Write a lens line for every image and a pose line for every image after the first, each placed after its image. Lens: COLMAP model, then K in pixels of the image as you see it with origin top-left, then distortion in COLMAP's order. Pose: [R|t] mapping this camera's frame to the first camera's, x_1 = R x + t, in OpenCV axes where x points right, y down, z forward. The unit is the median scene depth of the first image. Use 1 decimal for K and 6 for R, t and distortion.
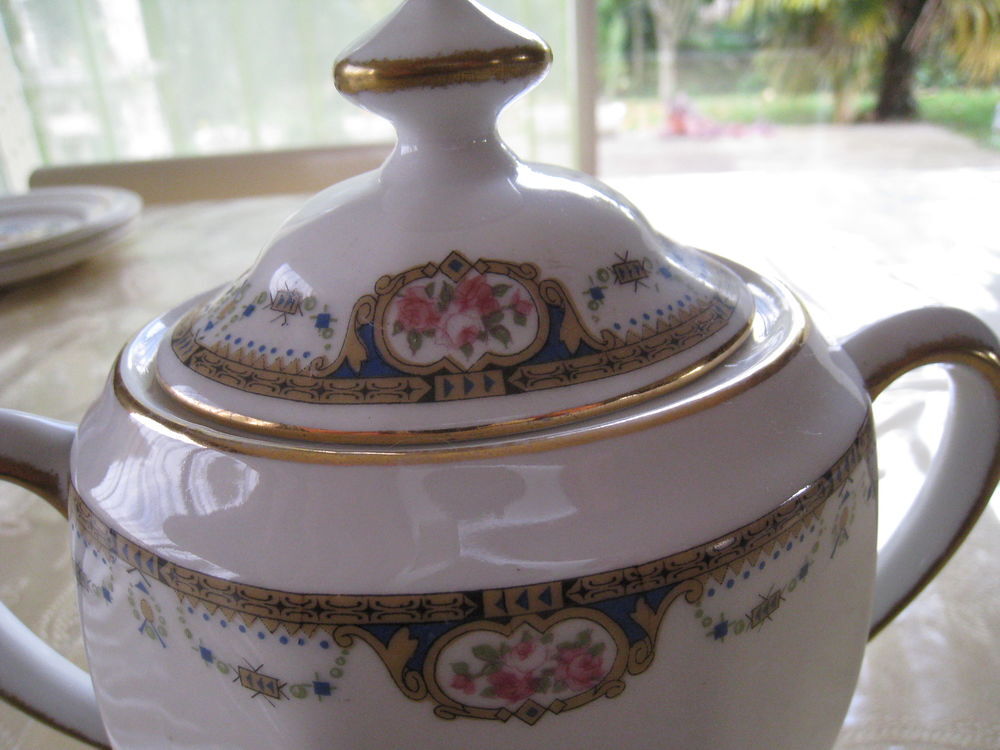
lens RADIAL K [[876.0, 0, 500.0], [0, 876.0, 375.0], [0, 0, 1]] dist [-0.168242, 0.008599]
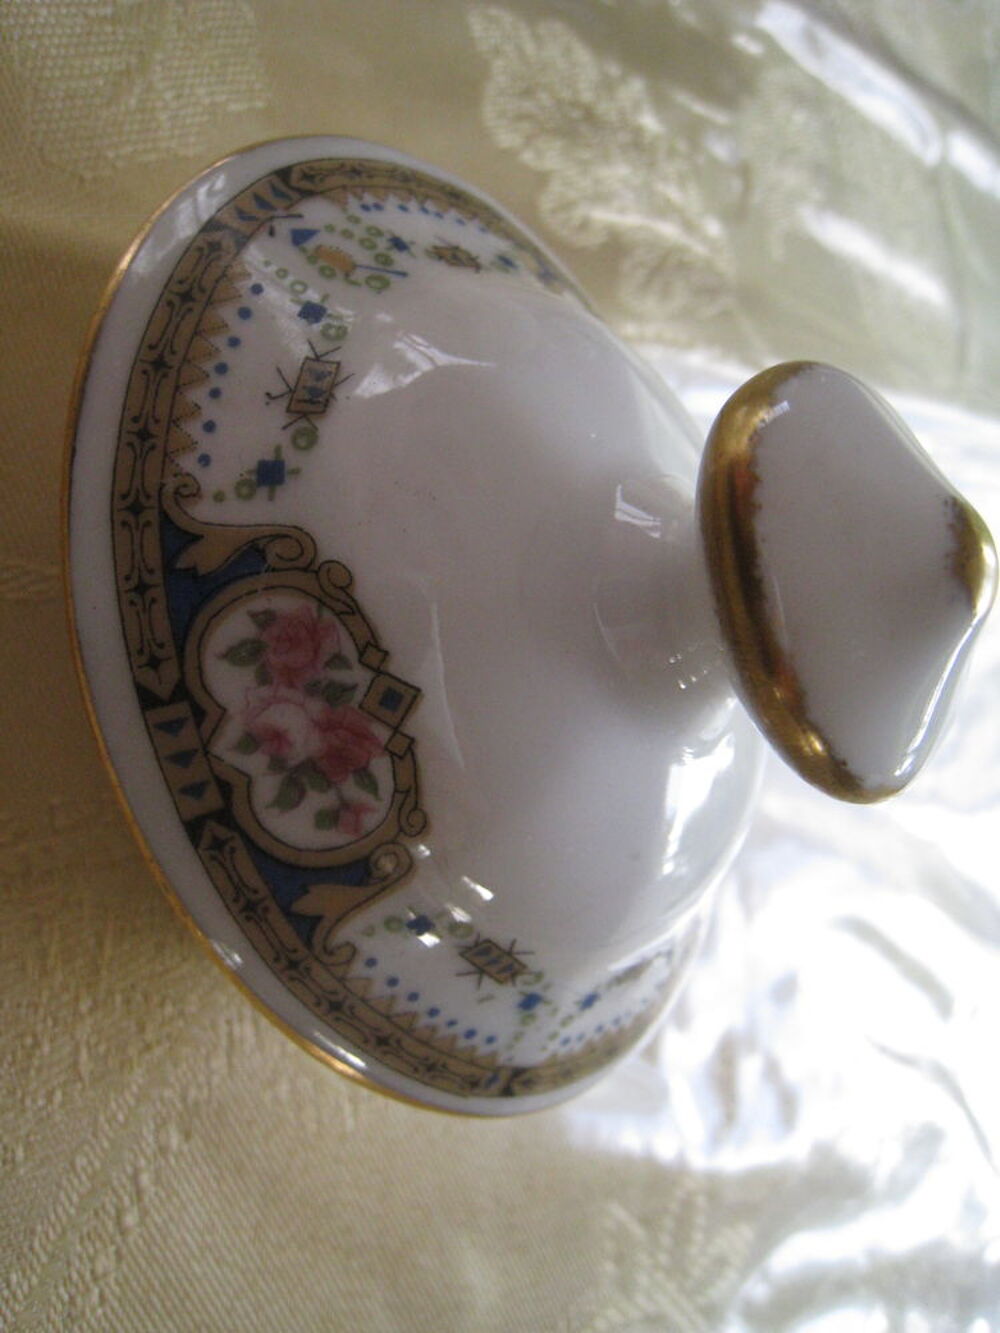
lens RADIAL K [[1167.7, 0, 500.0], [0, 1167.7, 666.5], [0, 0, 1]] dist [-0.168242, 0.008599]
pose [[0.174630, 0.975258, 0.135557, -0.160374], [-0.921478, 0.113361, 0.371520, -0.468170], [0.346961, -0.189791, 0.918476, 0.353674]]
